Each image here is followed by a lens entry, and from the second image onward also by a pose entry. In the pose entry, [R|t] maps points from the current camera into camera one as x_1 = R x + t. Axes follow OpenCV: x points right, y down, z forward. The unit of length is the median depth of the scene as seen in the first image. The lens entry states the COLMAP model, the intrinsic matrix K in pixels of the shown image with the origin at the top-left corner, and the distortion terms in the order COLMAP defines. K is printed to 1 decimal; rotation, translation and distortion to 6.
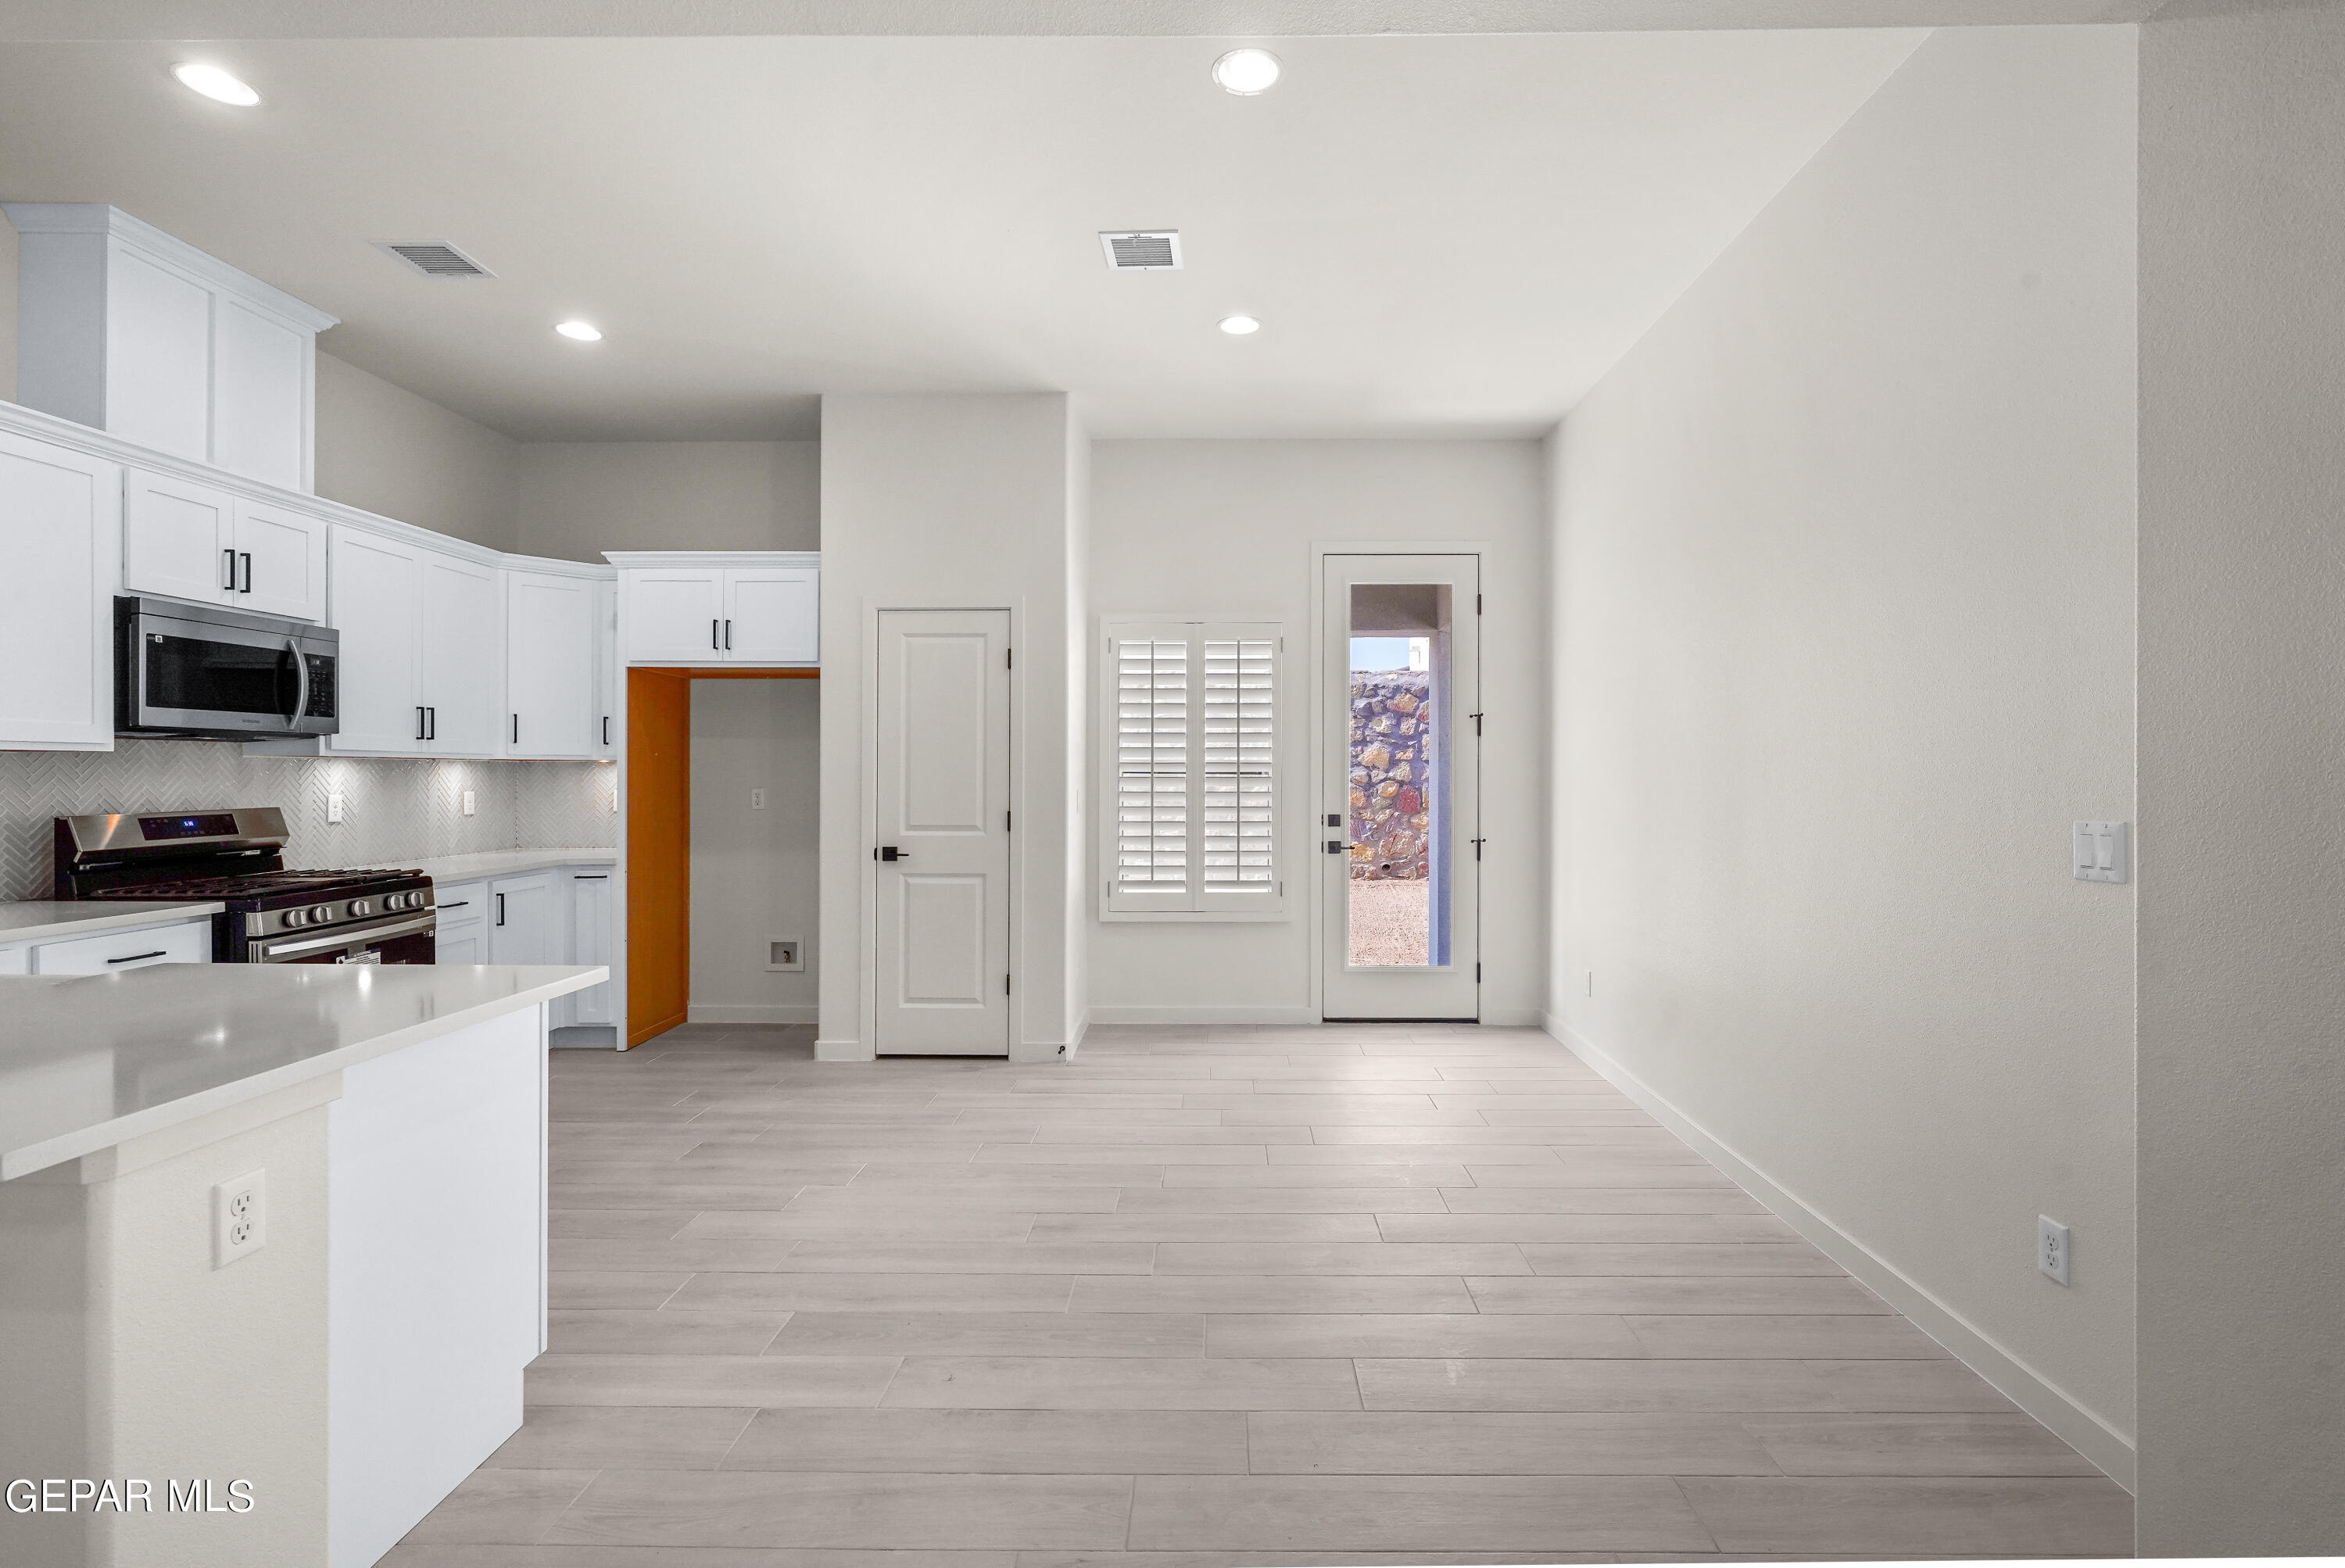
lens RADIAL K [[1087.7, 0, 1211.5], [0, 1087.7, 768.8], [0, 0, 1]] dist [-0.001535, -0.000147]
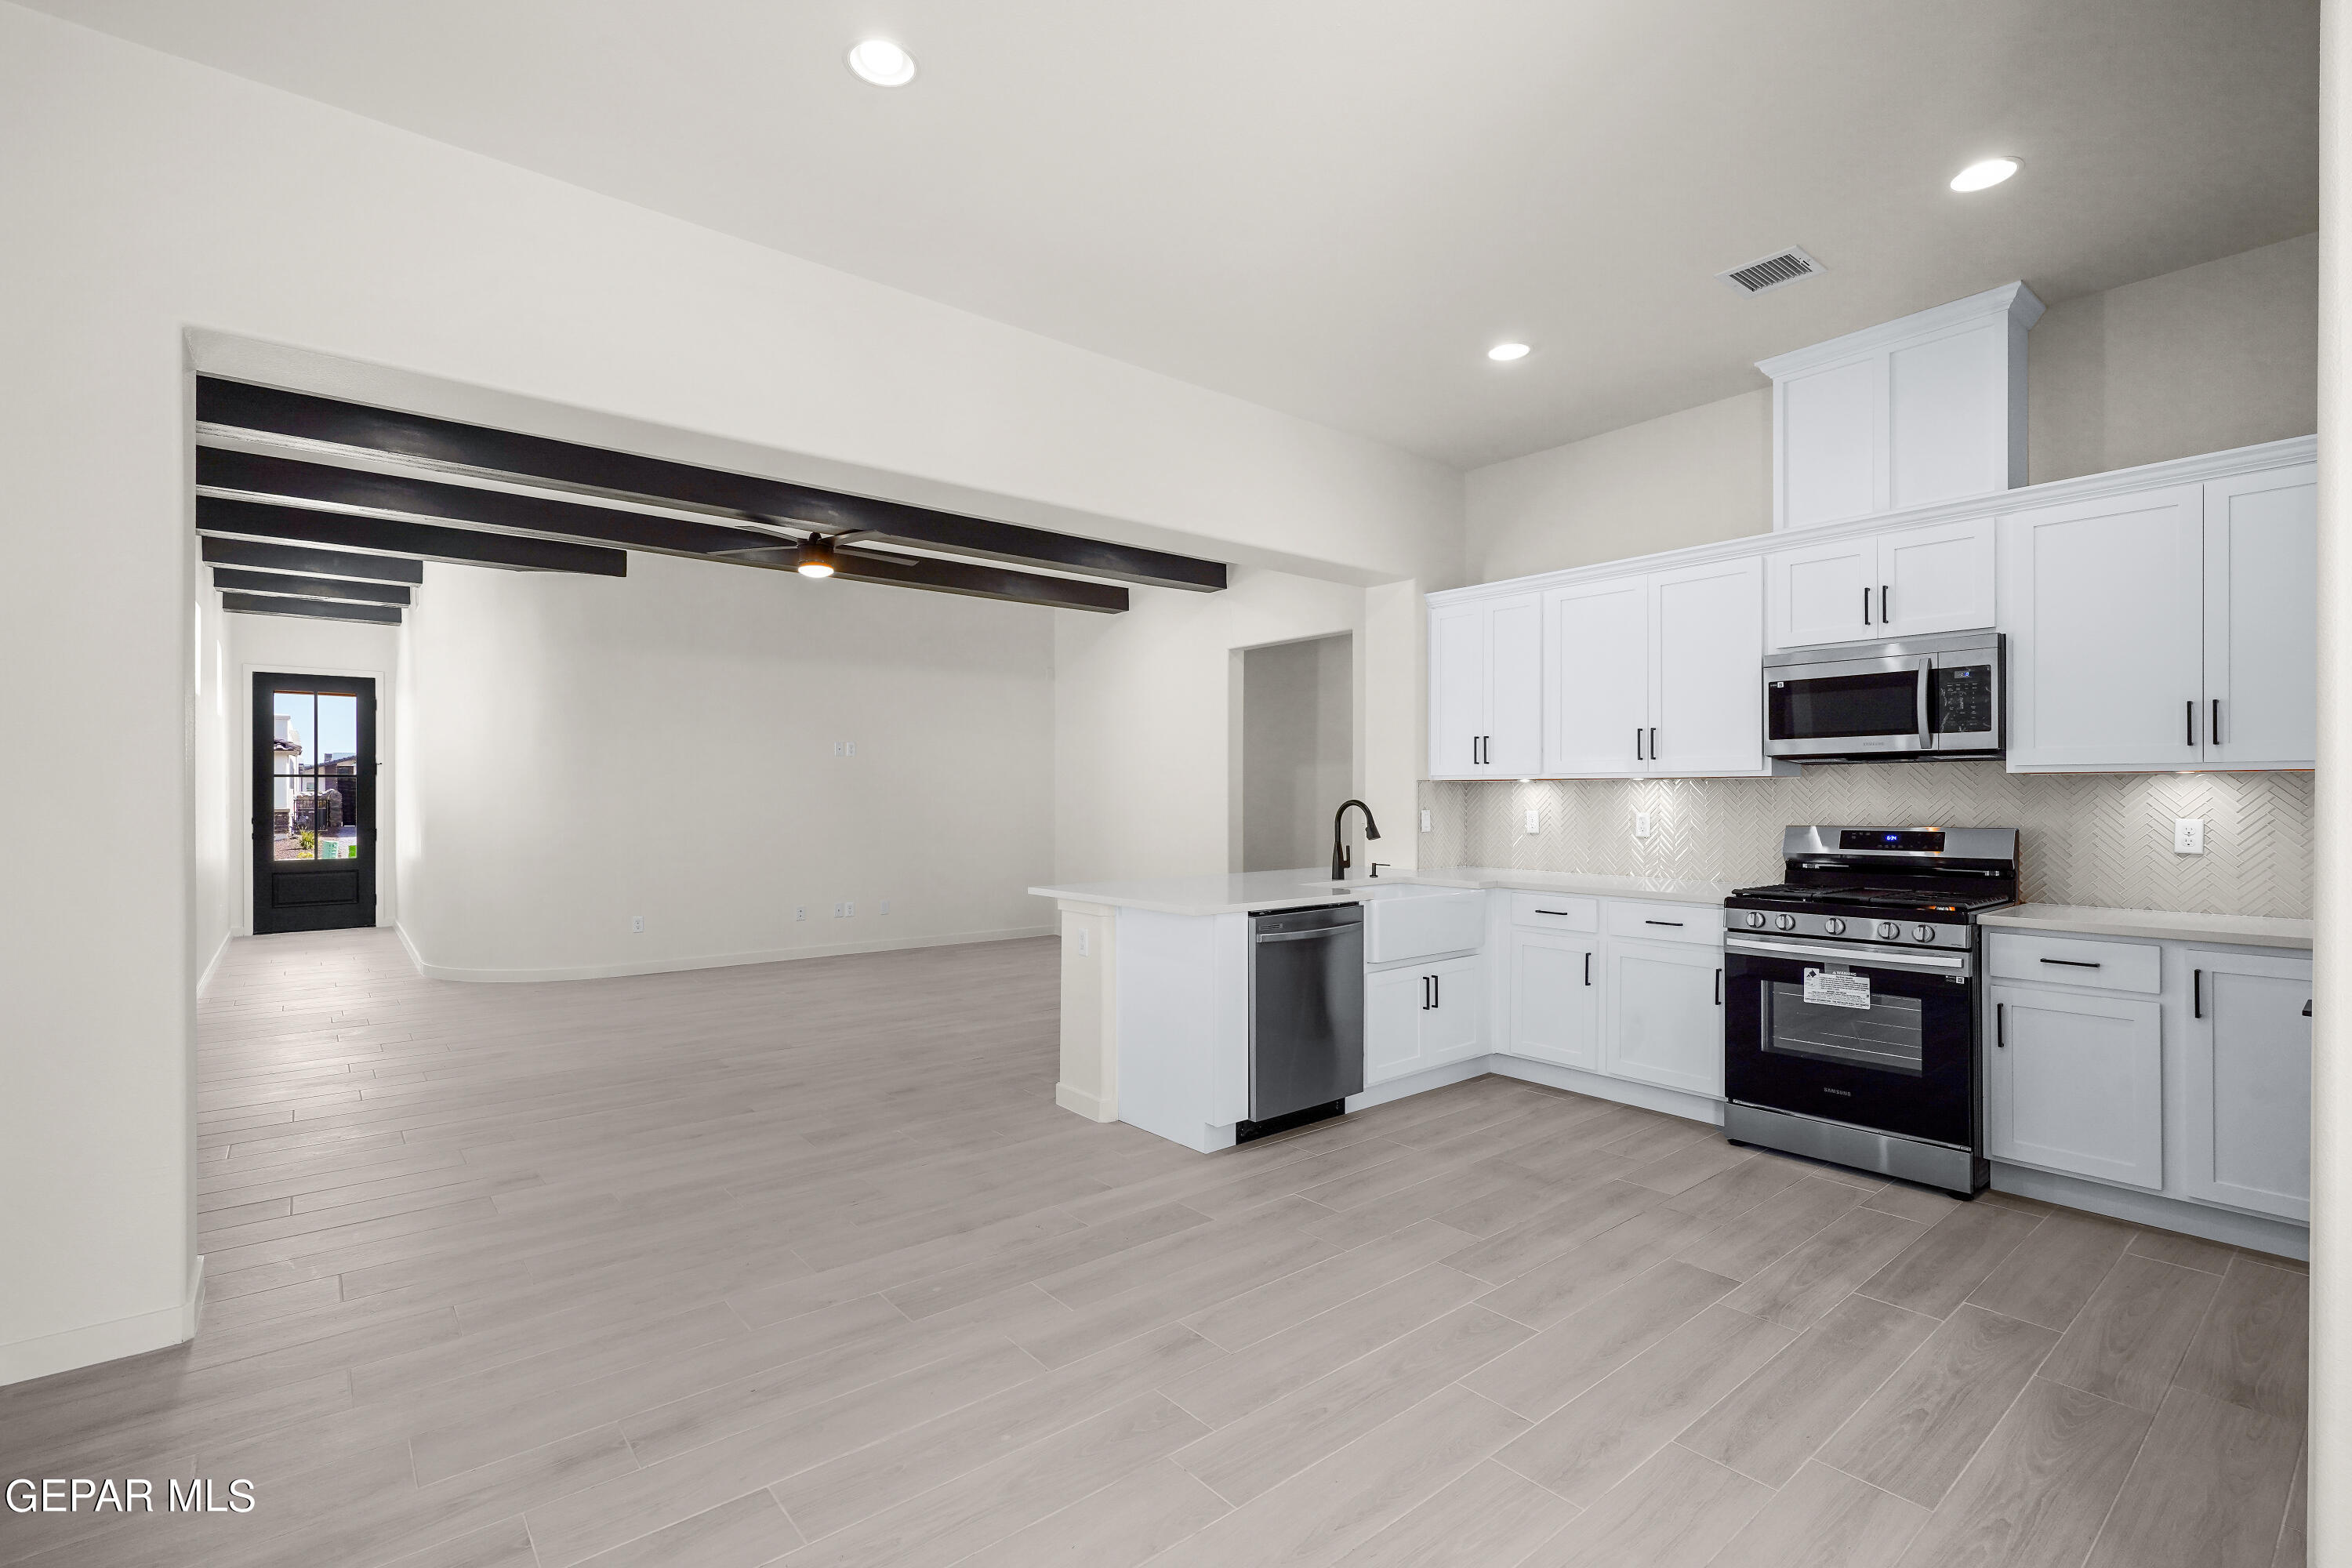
lens RADIAL K [[1056.7, 0, 1170.1], [0, 1056.7, 796.7], [0, 0, 1]] dist [-0.004445, -0.000827]
pose [[-0.766442, -0.000587, -0.642314, 0.234670], [0.002410, 0.999990, -0.003790, 0.007896], [0.642309, -0.004453, -0.766432, 1.012066]]
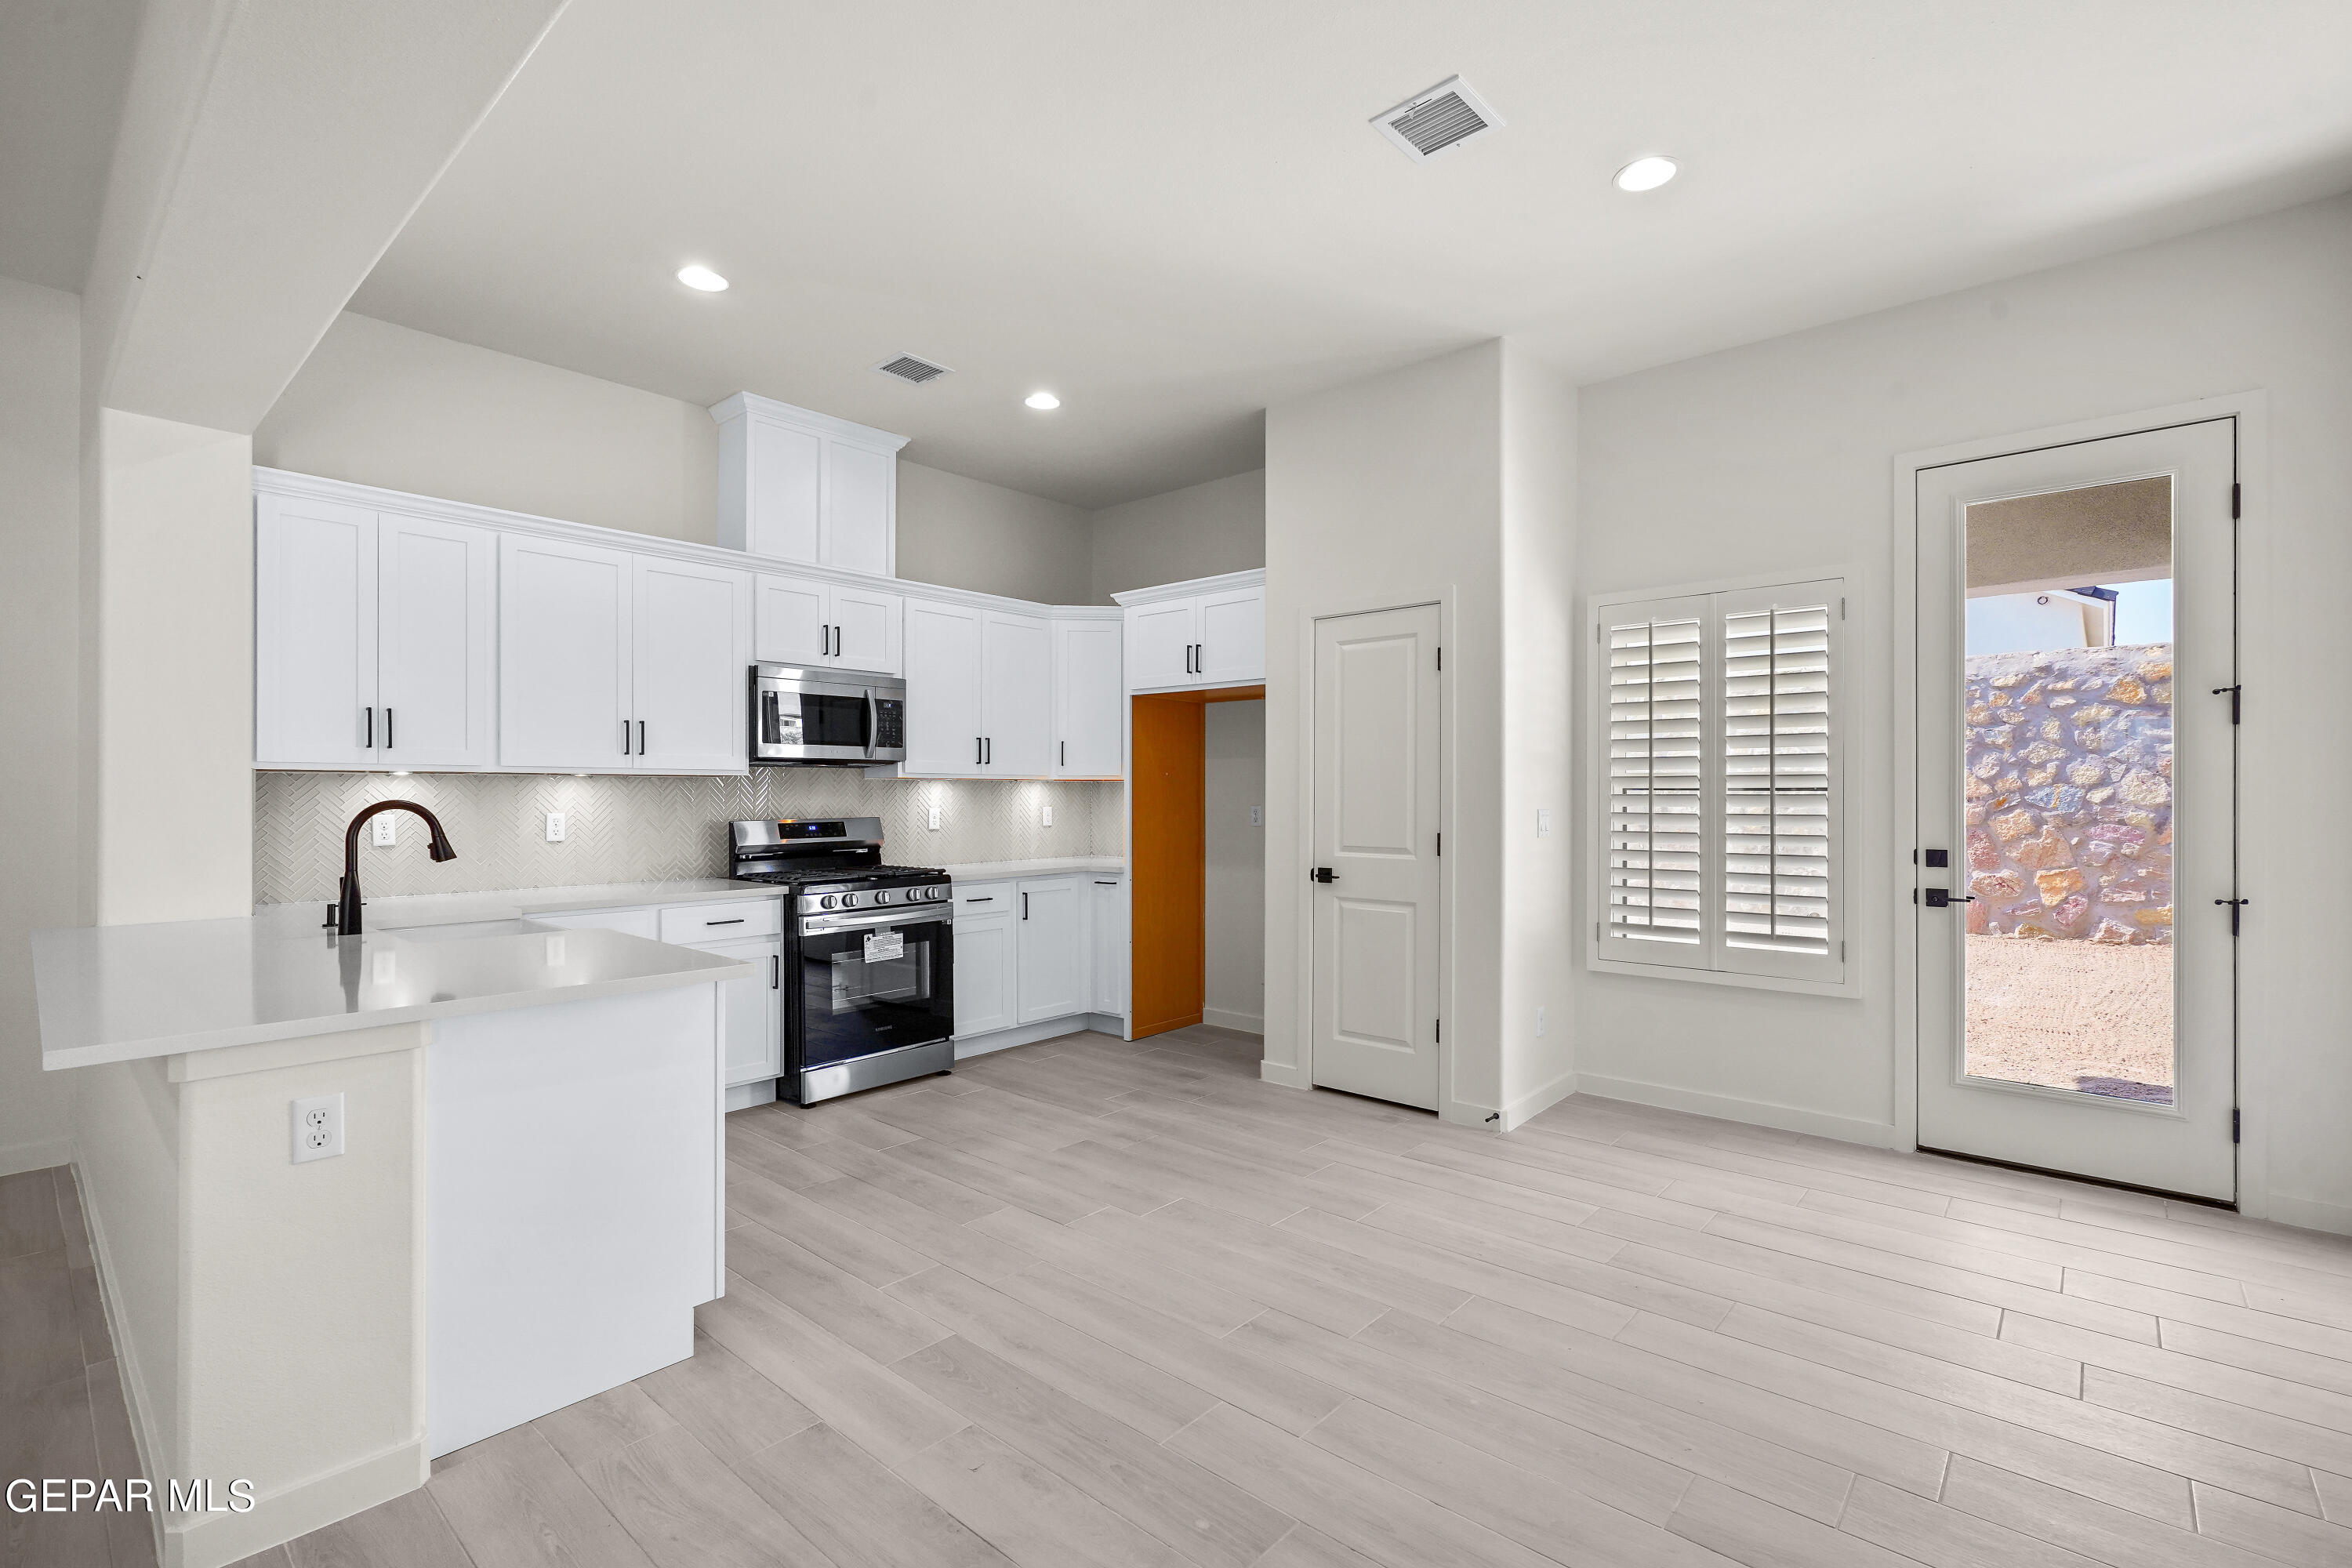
lens RADIAL K [[1062.6, 0, 1174.1], [0, 1062.6, 791.5], [0, 0, 1]] dist [-0.010851, 0.004638]
pose [[0.755457, -0.002703, -0.655192, 0.211206], [0.003683, 0.999993, 0.000120, 0.004475], [0.655187, -0.002504, 0.755462, 0.214737]]
